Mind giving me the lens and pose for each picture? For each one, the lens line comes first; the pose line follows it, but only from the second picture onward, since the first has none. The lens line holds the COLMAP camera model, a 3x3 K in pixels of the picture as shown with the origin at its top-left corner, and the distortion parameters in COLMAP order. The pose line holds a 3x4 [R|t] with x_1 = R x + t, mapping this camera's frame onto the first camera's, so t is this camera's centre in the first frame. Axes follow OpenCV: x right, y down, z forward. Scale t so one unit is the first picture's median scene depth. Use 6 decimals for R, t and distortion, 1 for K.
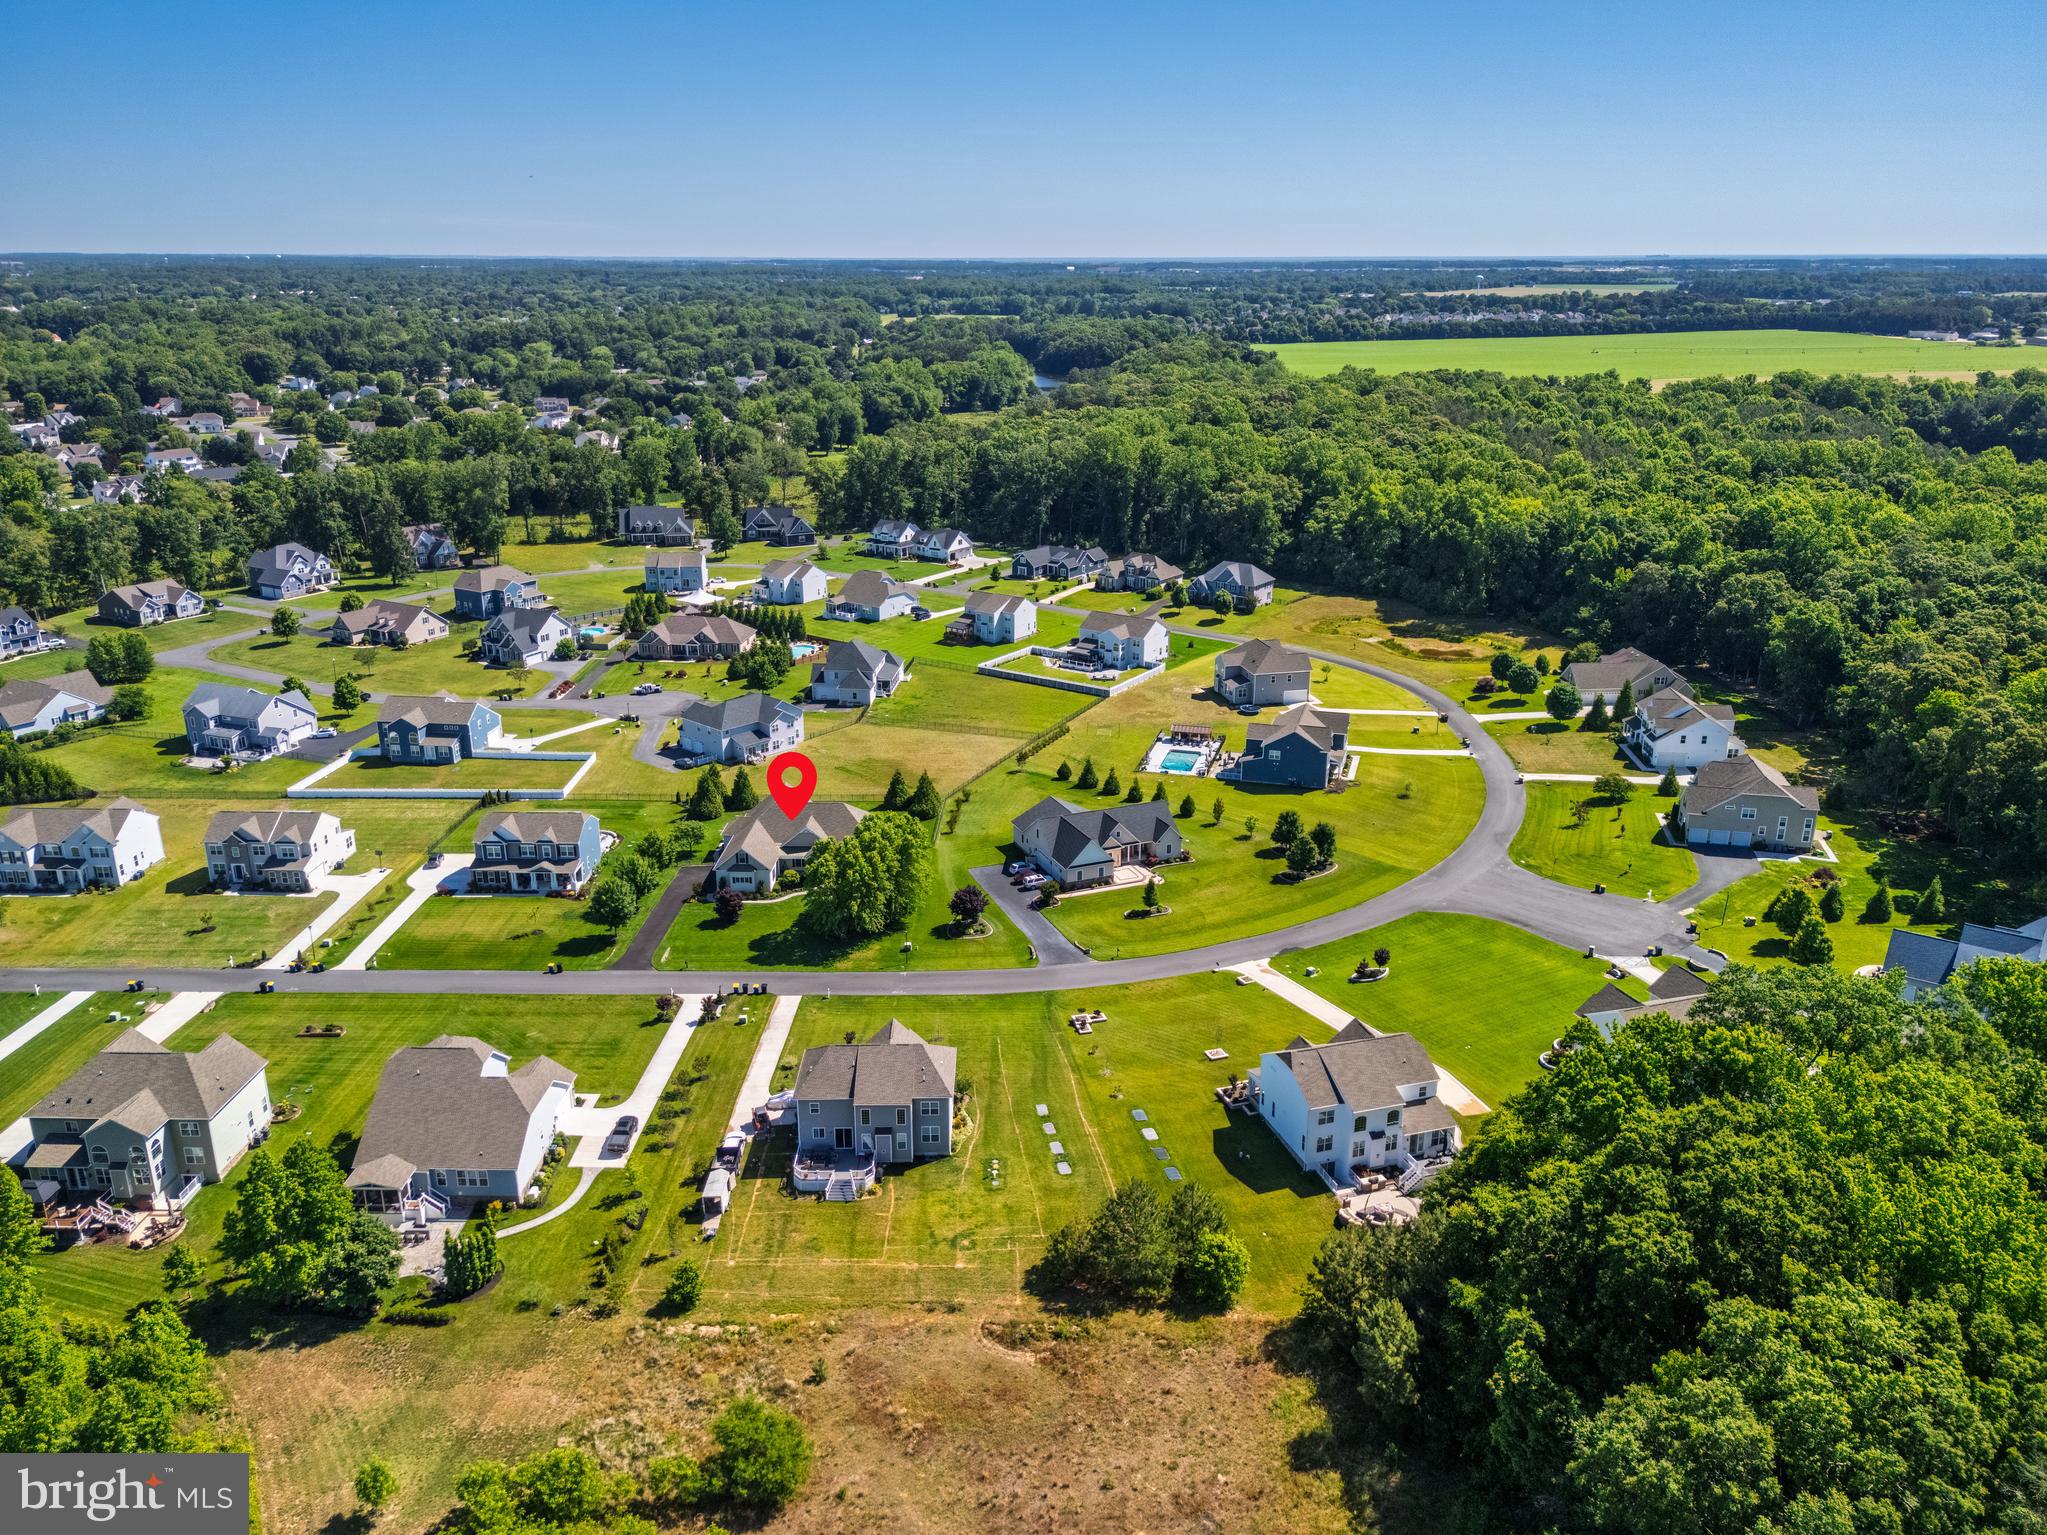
lens RADIAL K [[1547.7, 0, 1045.0], [0, 1547.7, 711.0], [0, 0, 1]] dist [0.046890, -0.034355]
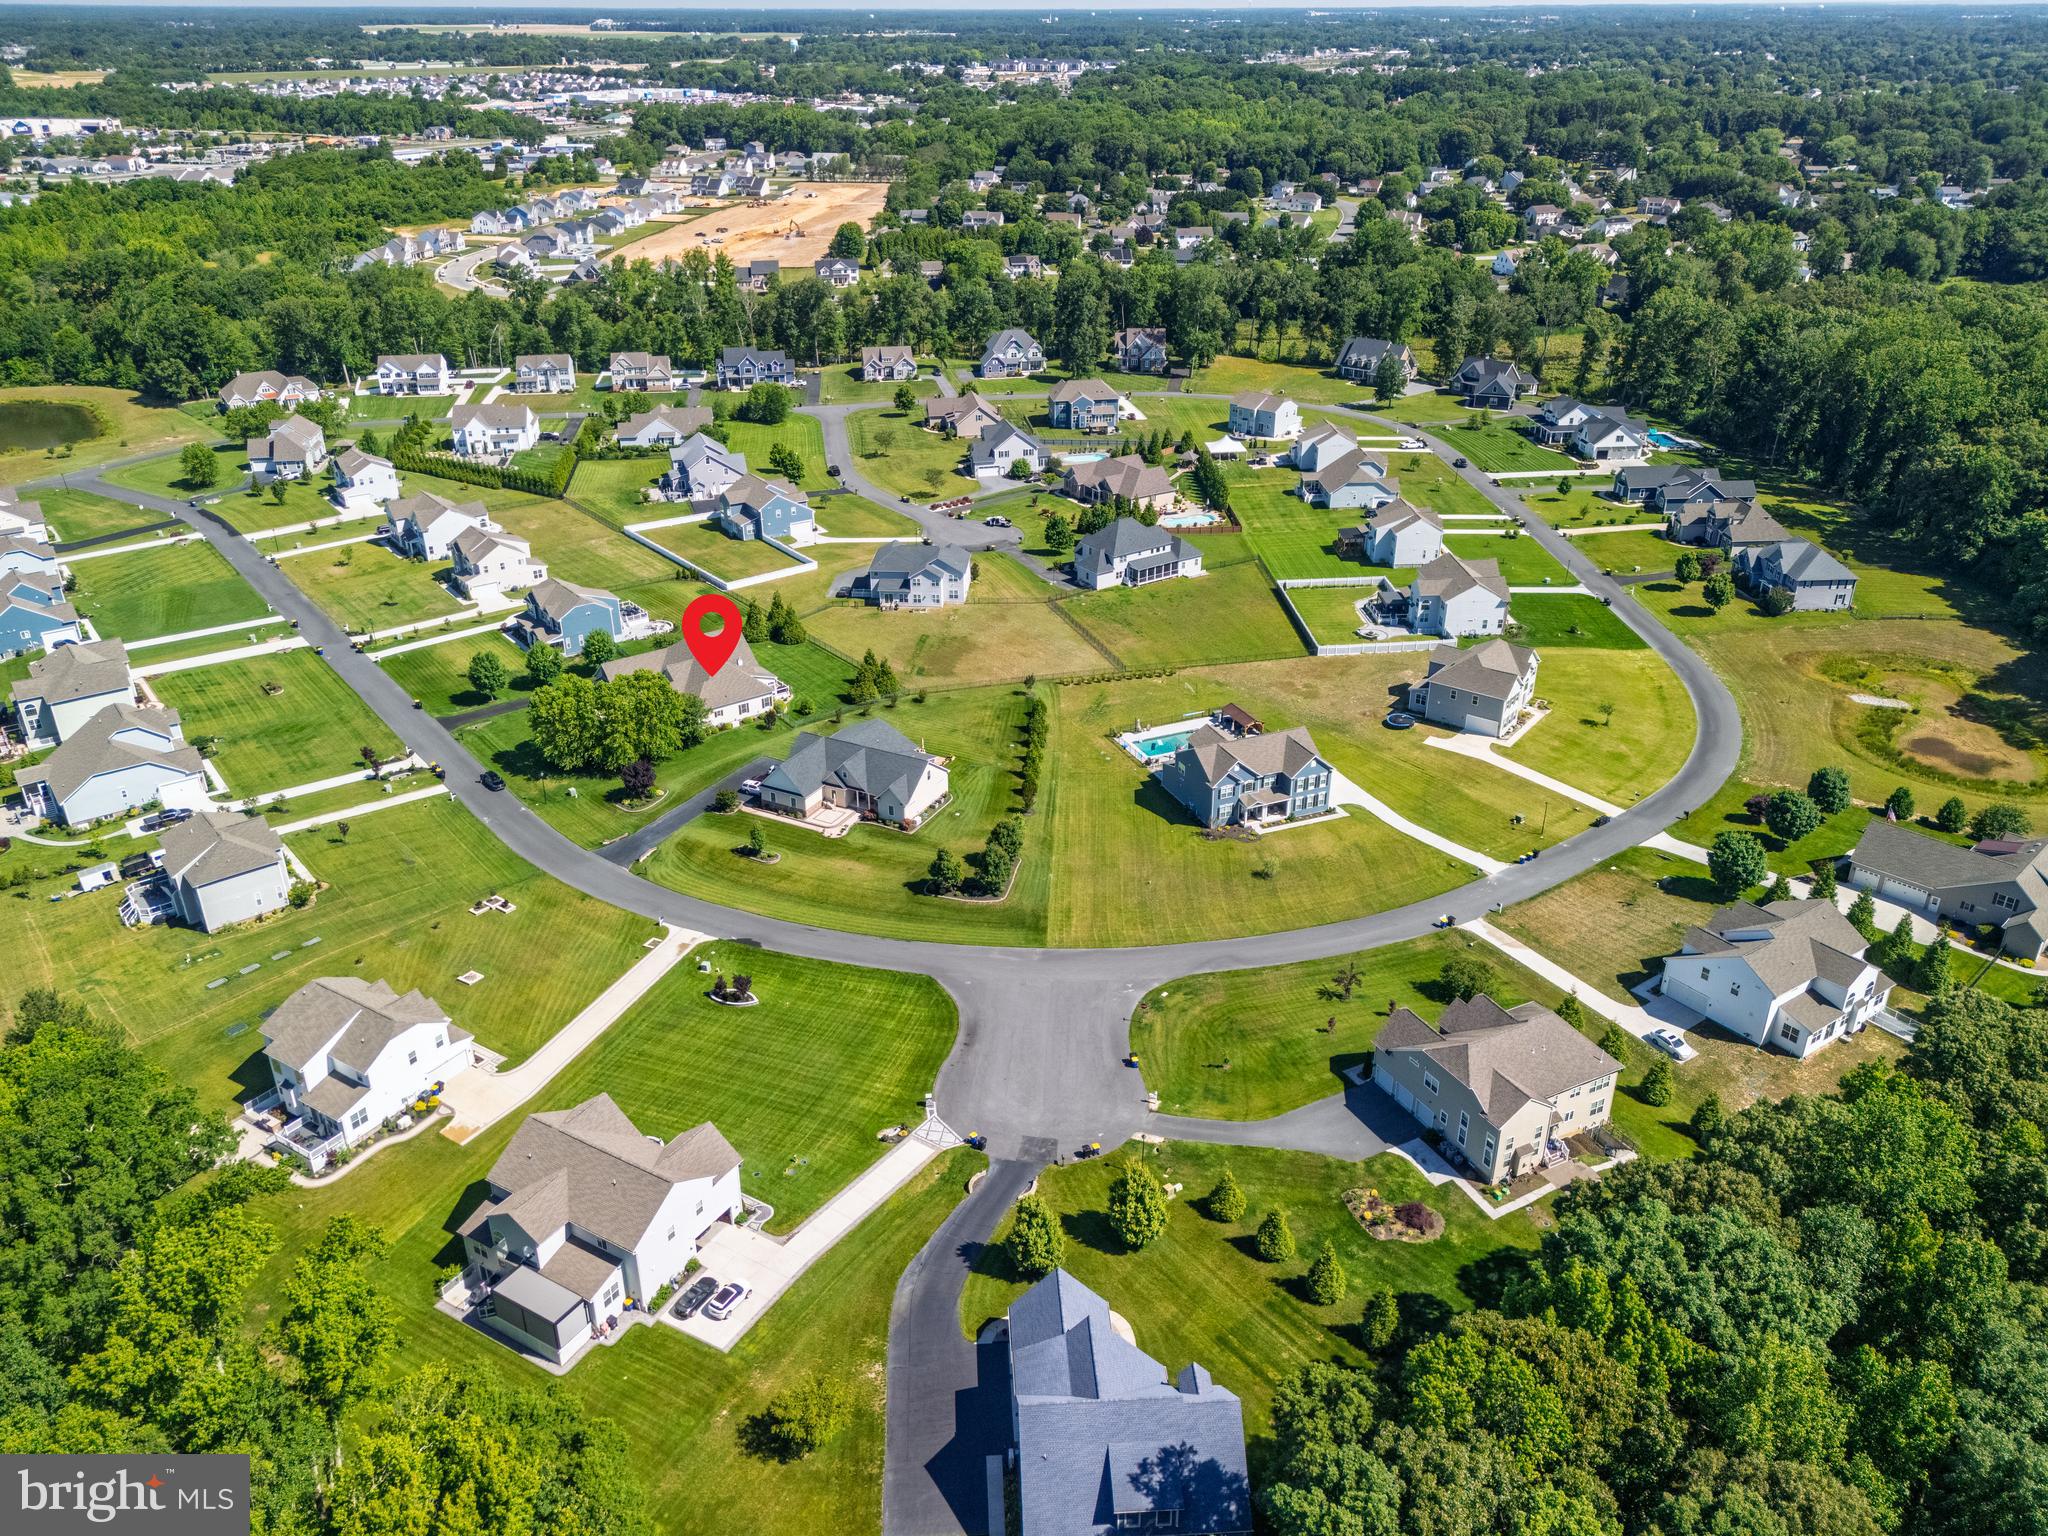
lens RADIAL K [[1474.9, 0, 1030.3], [0, 1474.9, 777.2], [0, 0, 1]] dist [0.097256, -0.106480]
pose [[0.630117, 0.352479, -0.691889, 0.468290], [-0.215329, 0.935409, 0.280435, -0.124558], [0.746046, -0.027723, 0.665317, 0.299157]]
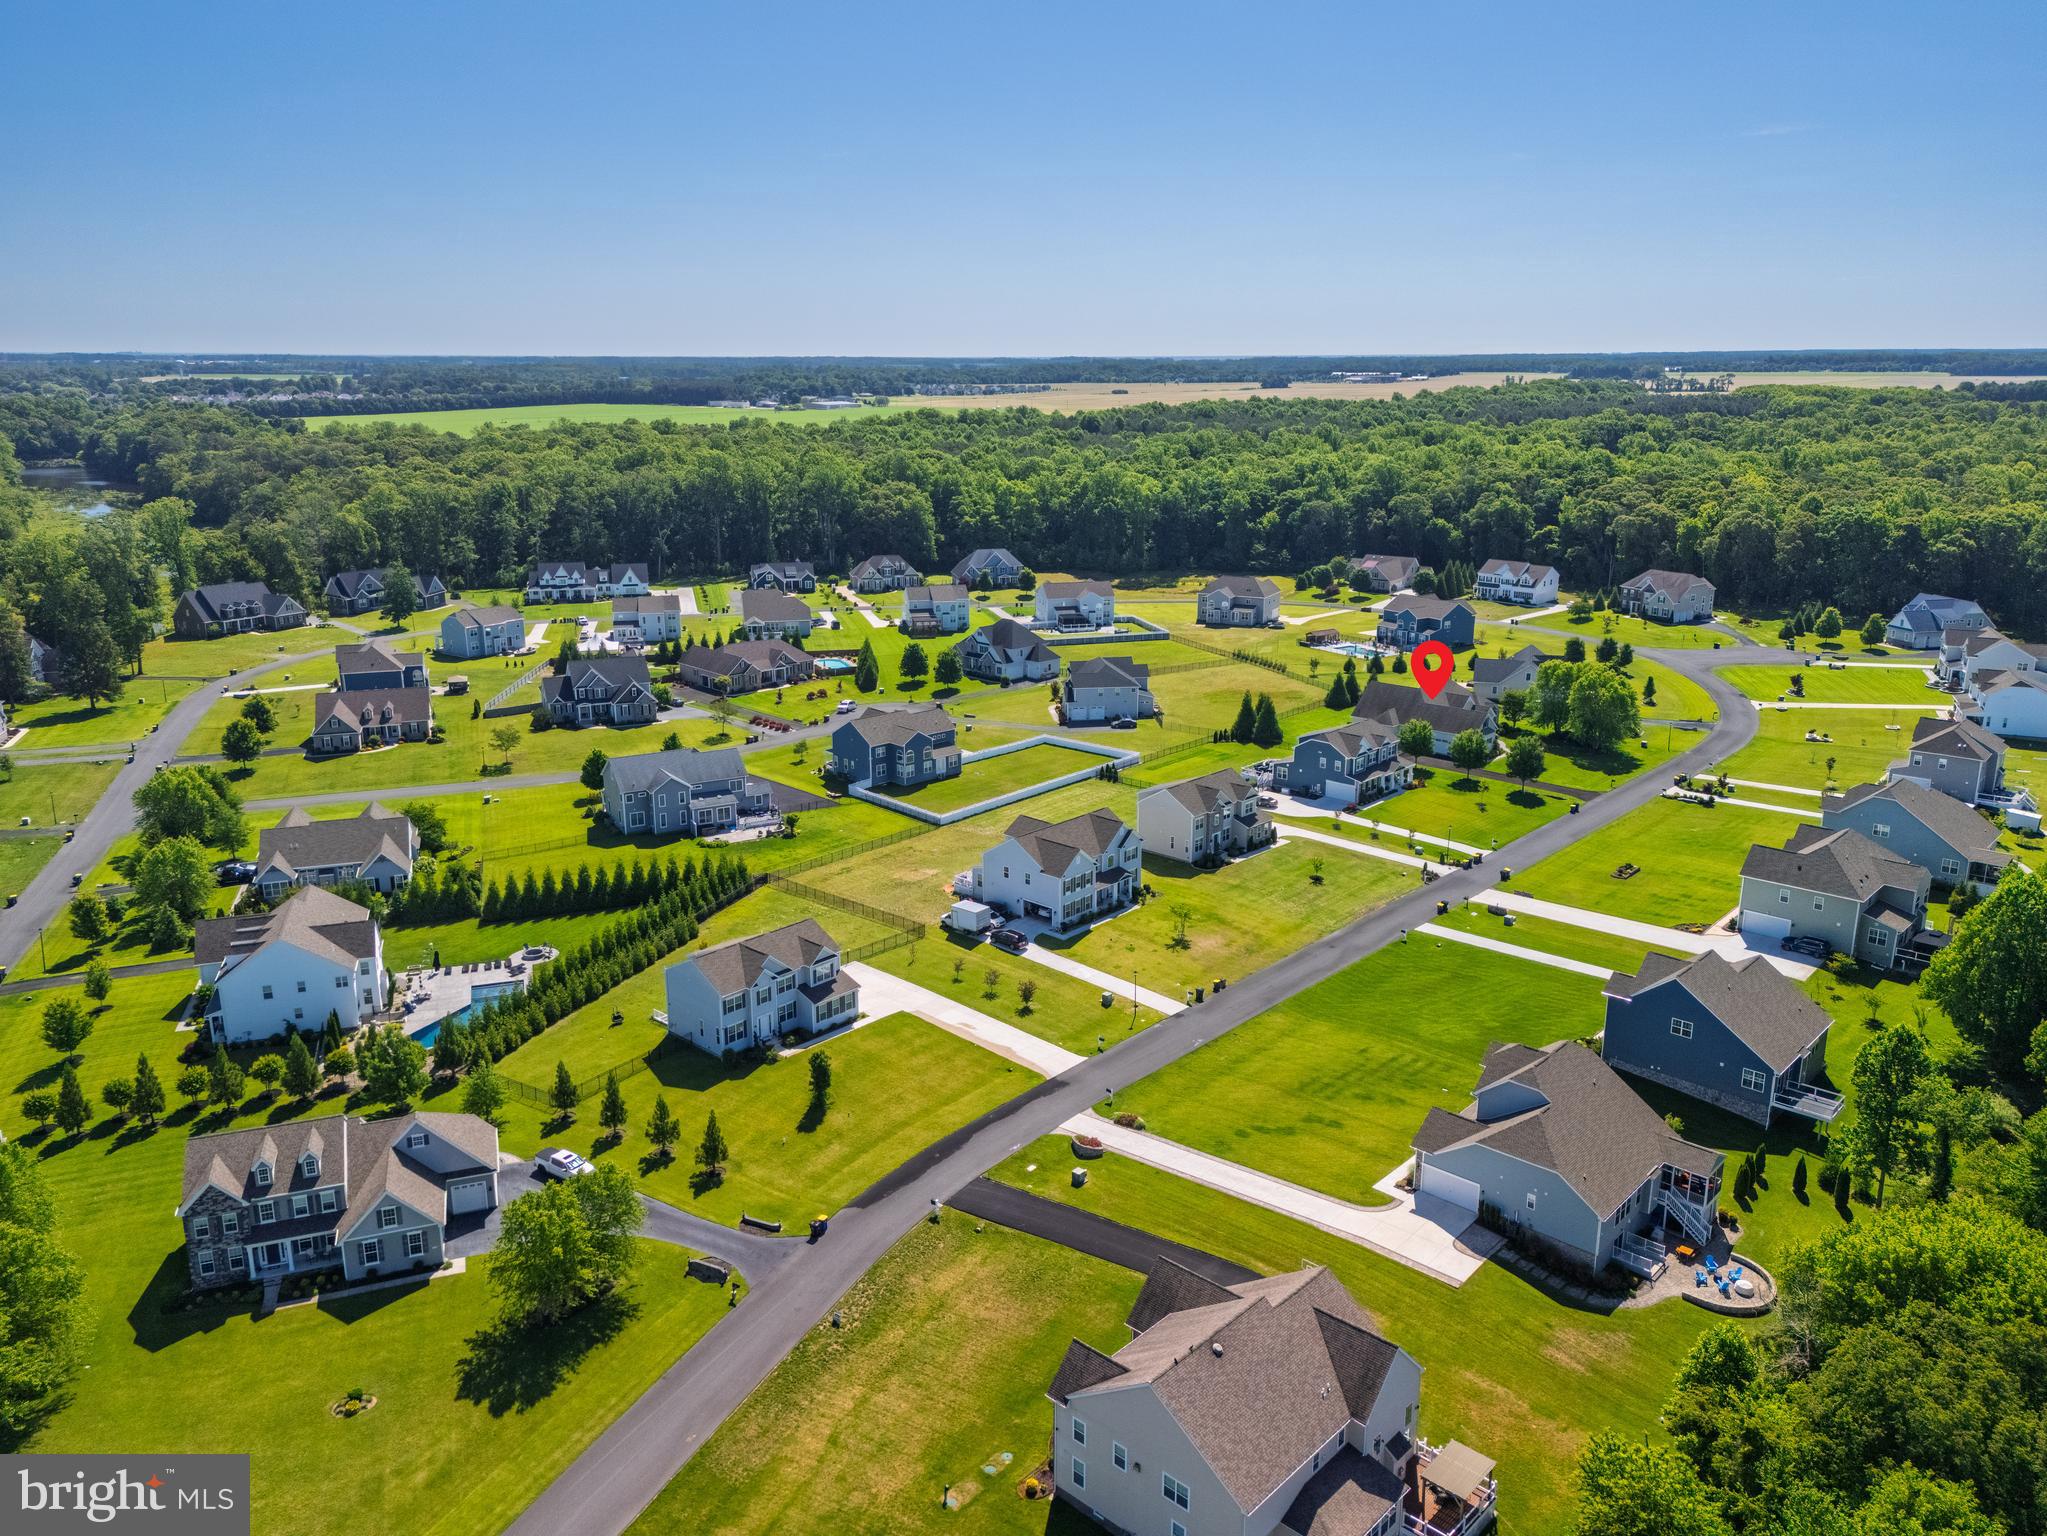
lens RADIAL K [[1496.0, 0, 1022.6], [0, 1496.0, 827.4], [0, 0, 1]] dist [0.036614, -0.098606]
pose [[0.662661, -0.221788, 0.715325, -0.748853], [0.206289, 0.972249, 0.110347, -0.018265], [-0.719948, 0.074441, 0.690024, 0.277771]]
